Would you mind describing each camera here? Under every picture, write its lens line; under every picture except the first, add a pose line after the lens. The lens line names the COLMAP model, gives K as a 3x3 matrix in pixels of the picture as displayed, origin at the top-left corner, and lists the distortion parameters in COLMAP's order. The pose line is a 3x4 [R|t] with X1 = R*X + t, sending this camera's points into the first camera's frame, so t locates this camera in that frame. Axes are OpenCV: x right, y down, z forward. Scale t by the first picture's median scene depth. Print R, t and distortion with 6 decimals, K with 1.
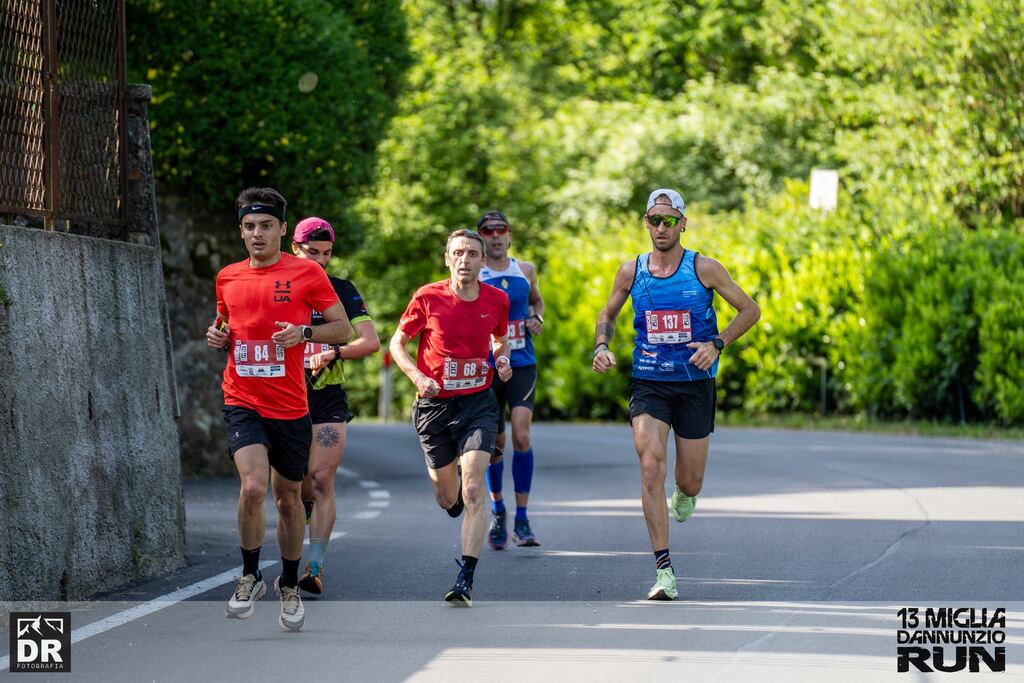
lens RADIAL K [[4814.9, 0, 511.0], [0, 4814.9, 340.1], [0, 0, 1]] dist [1.116934, 0.000000]
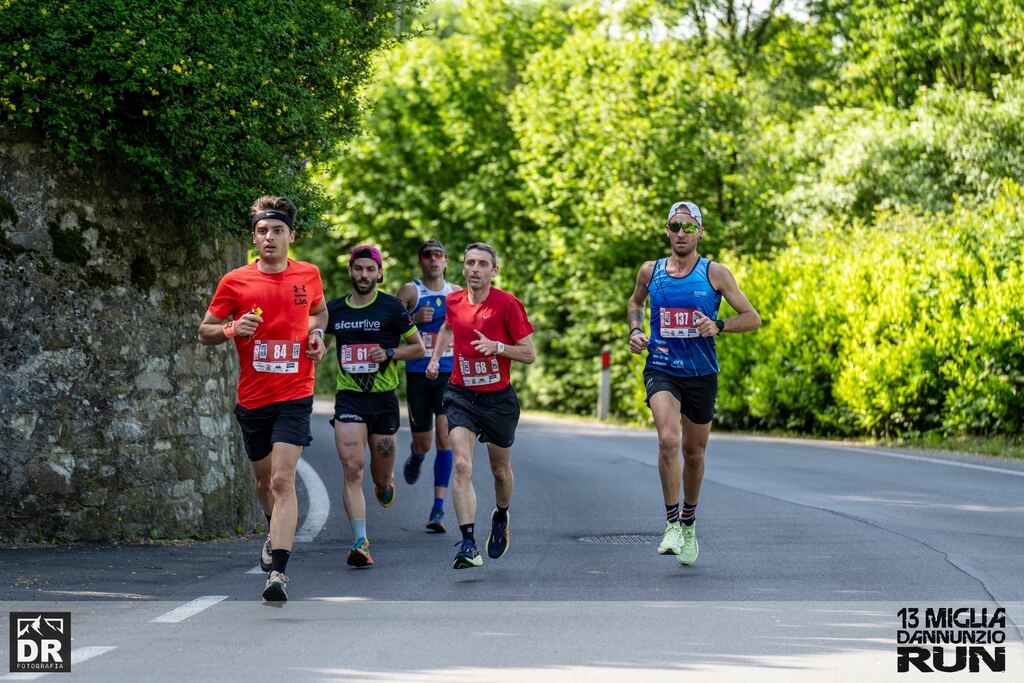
lens RADIAL K [[3401.1, 0, 513.9], [0, 3401.1, 345.1], [0, 0, 1]] dist [0.563397, 0.000000]
pose [[0.993727, 0.024671, -0.109074, 0.032604], [-0.024095, 0.999688, 0.006594, -0.003210], [0.109203, -0.003925, 0.994012, 0.294490]]
